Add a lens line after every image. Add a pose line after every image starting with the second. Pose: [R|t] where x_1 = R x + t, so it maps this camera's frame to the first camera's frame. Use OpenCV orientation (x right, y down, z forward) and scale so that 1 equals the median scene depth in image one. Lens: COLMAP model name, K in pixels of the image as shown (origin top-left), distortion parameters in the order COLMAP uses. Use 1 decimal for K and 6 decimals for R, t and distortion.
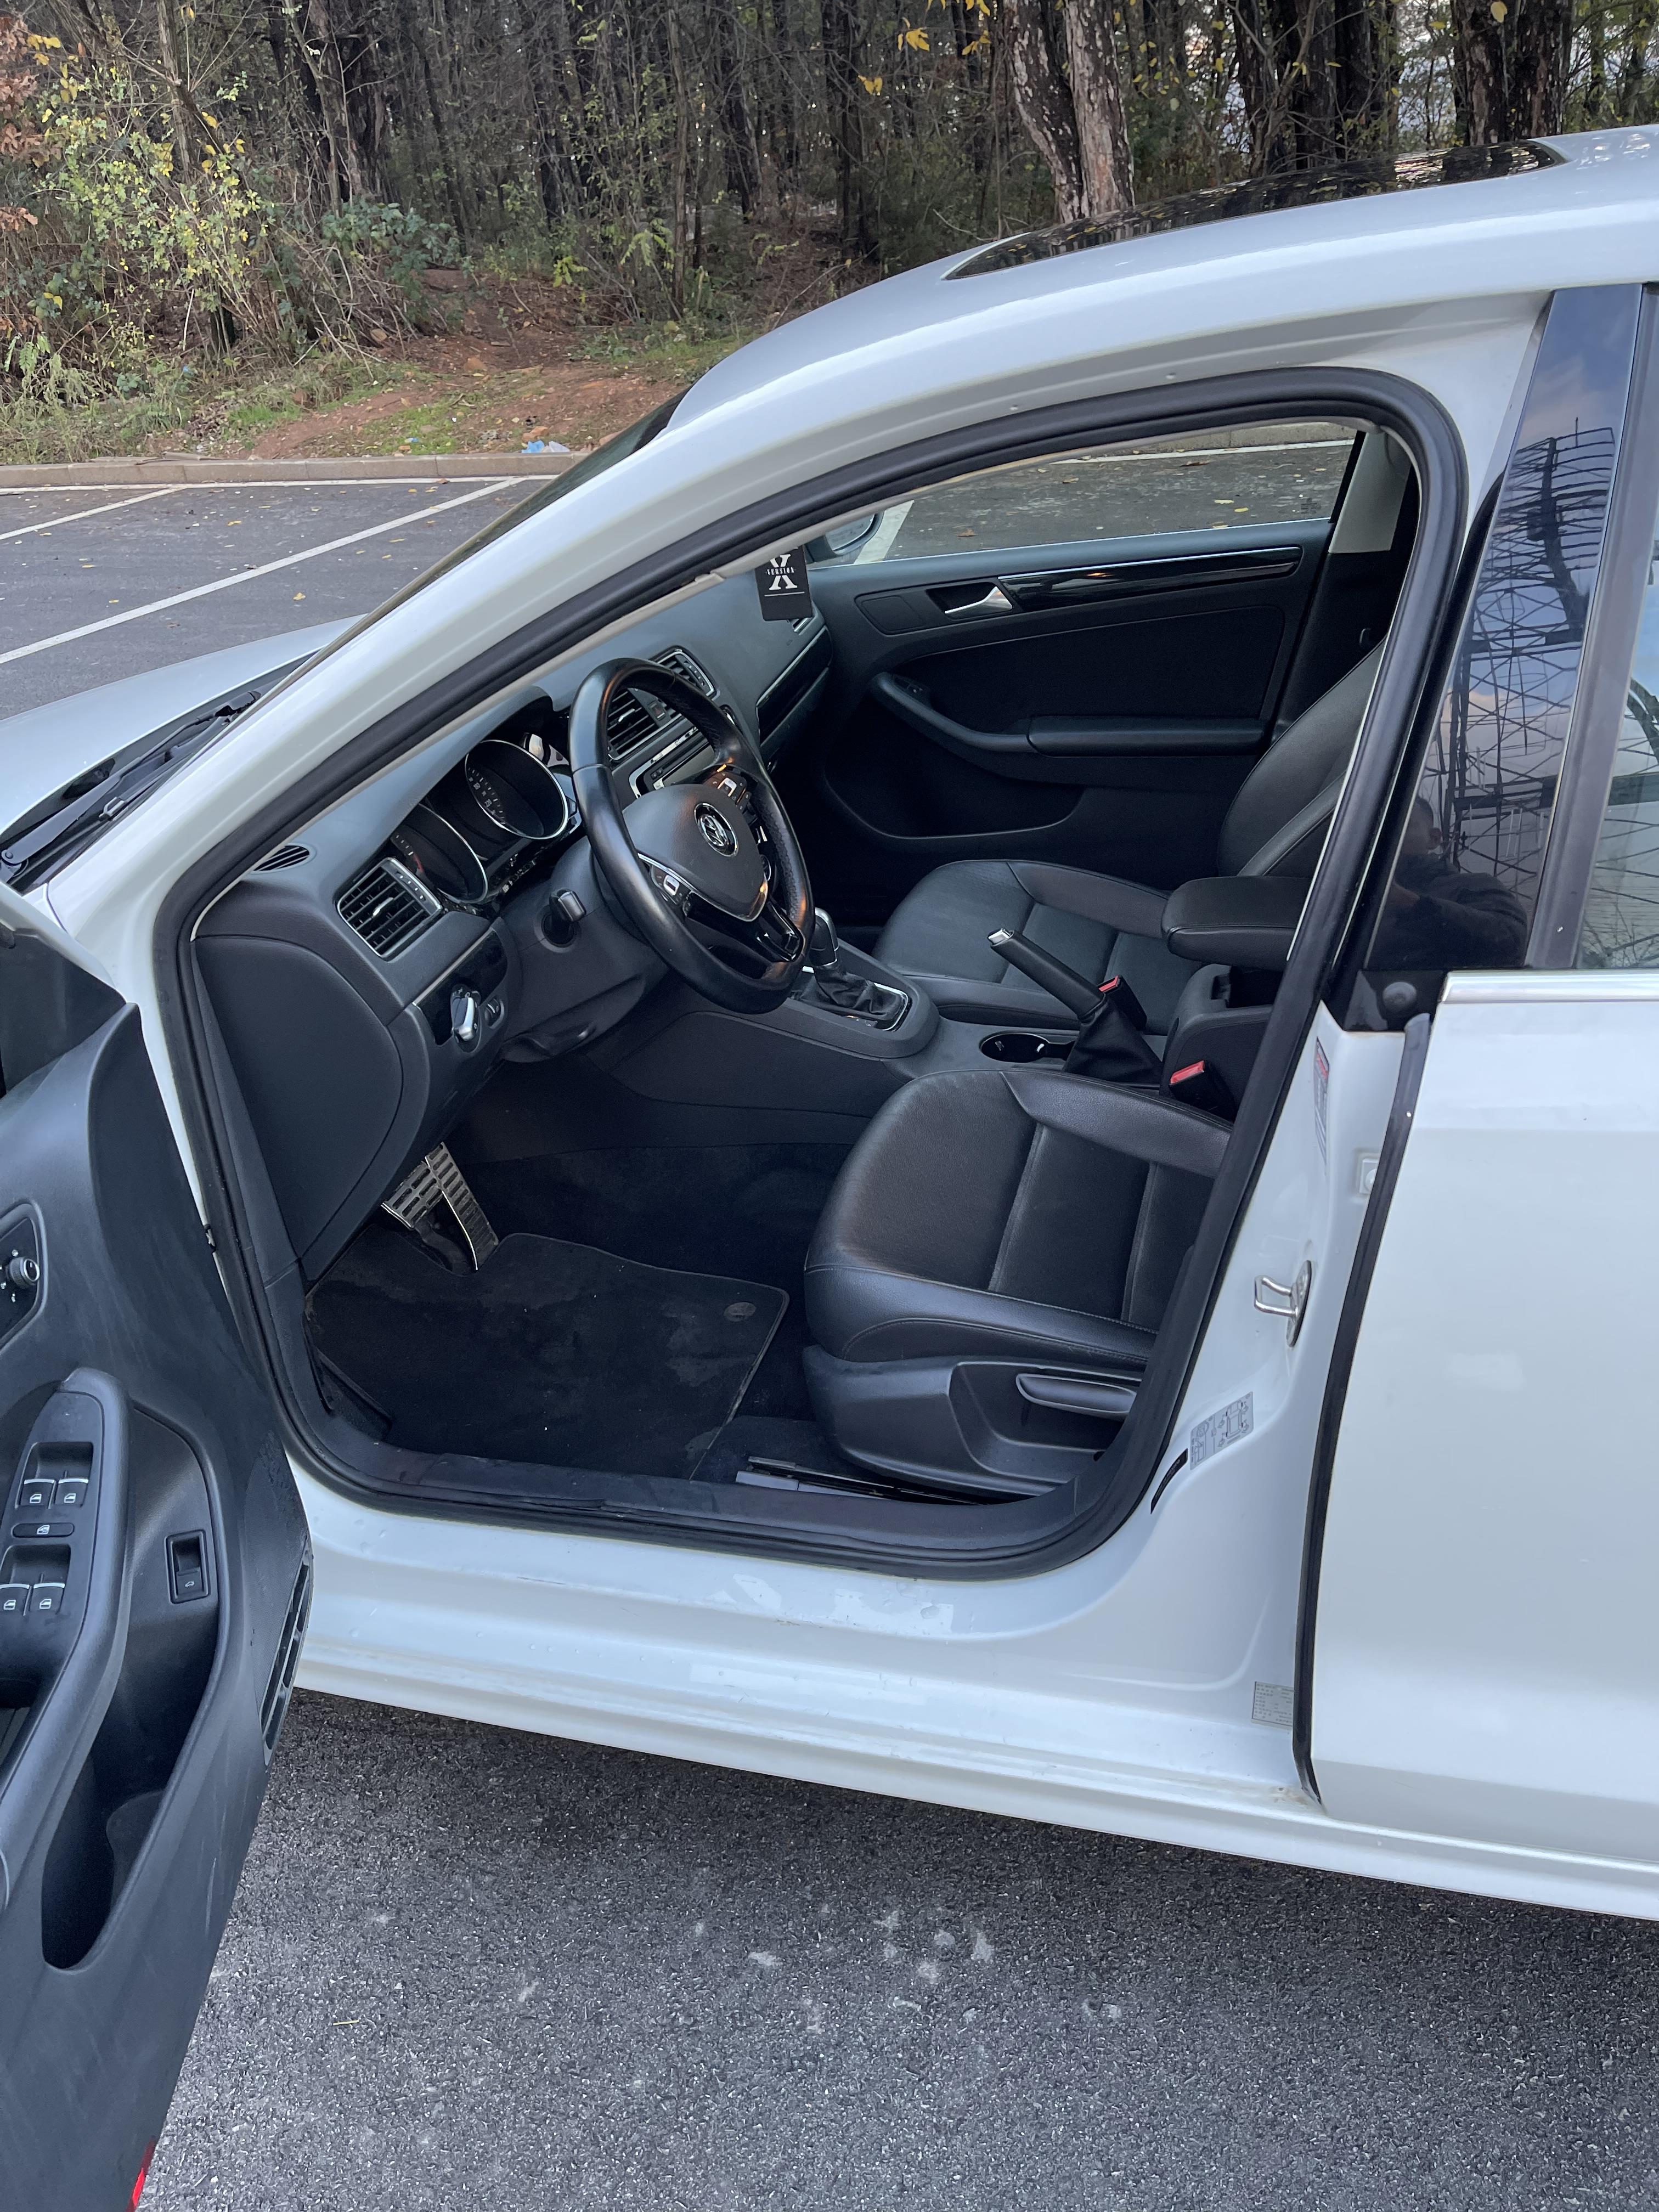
lens RADIAL K [[1643.4, 0, 838.7], [0, 1643.4, 1110.7], [0, 0, 1]] dist [0.044167, -0.046011]
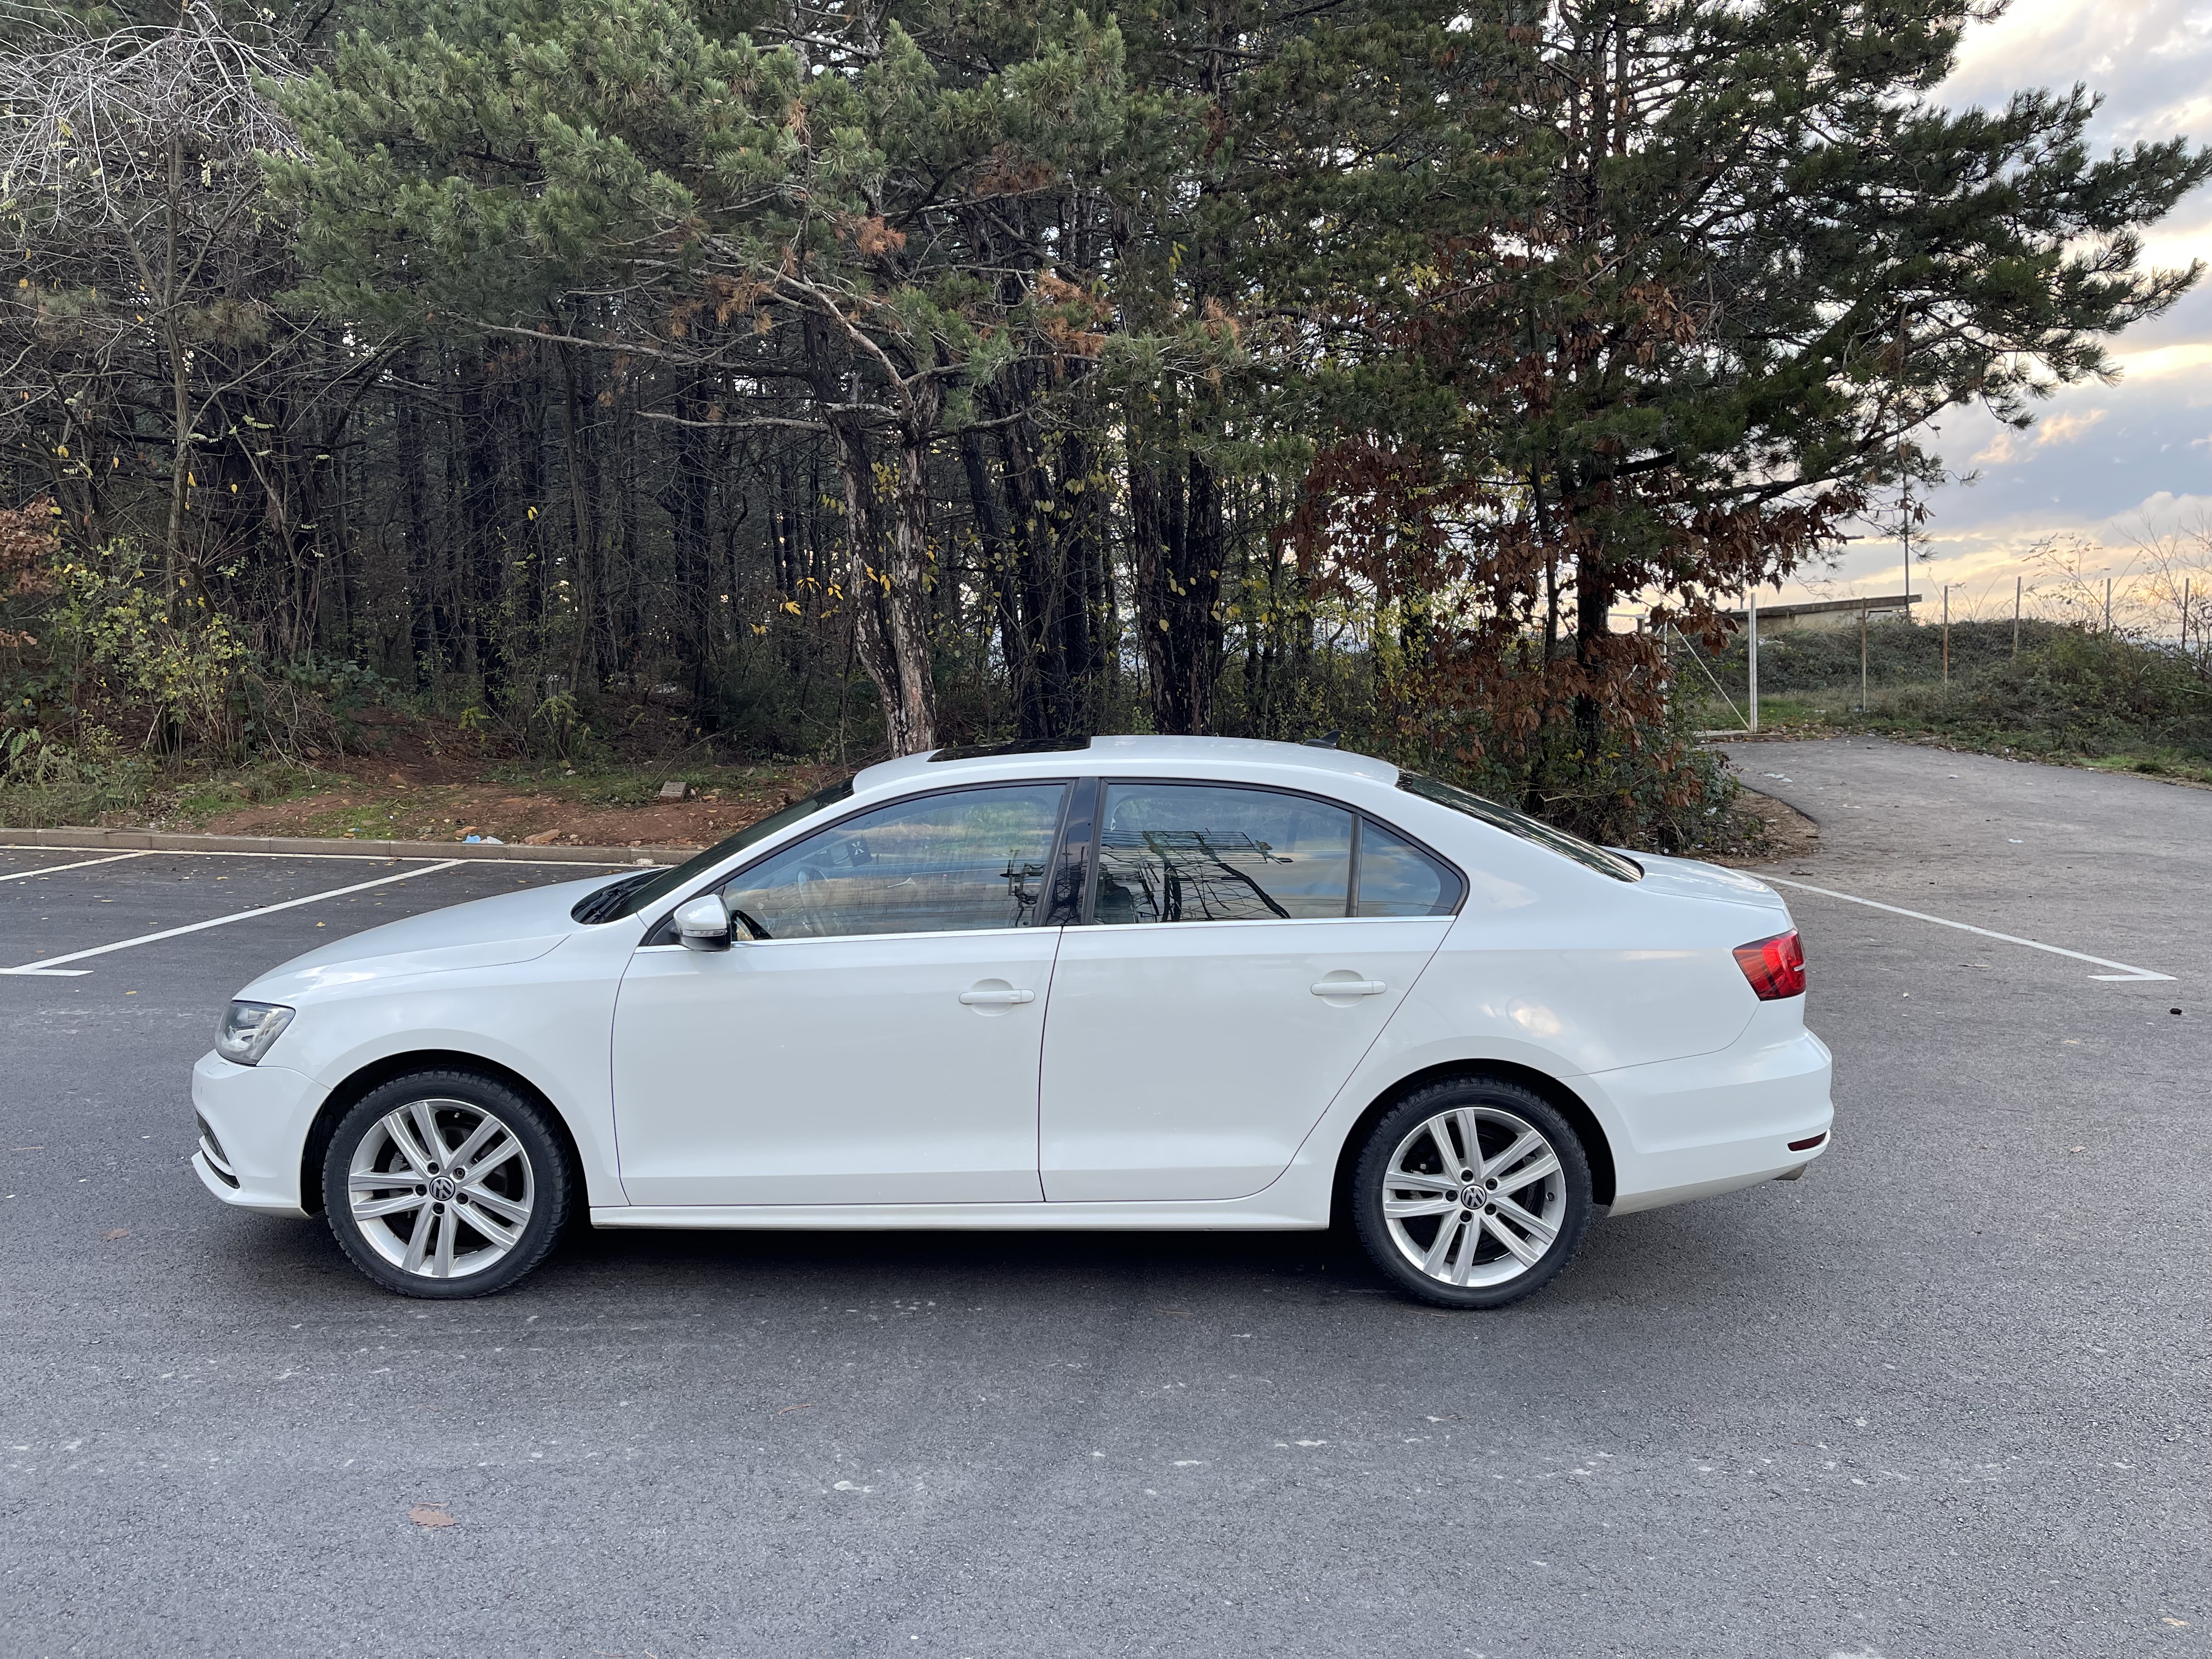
lens RADIAL K [[1643.4, 0, 1099.3], [0, 1643.4, 835.6], [0, 0, 1]] dist [0.044167, -0.046011]
pose [[0.960379, 0.070140, 0.269725, -0.056468], [0.045053, 0.916011, -0.398615, 0.114826], [-0.275030, 0.394974, 0.876558, -0.230252]]
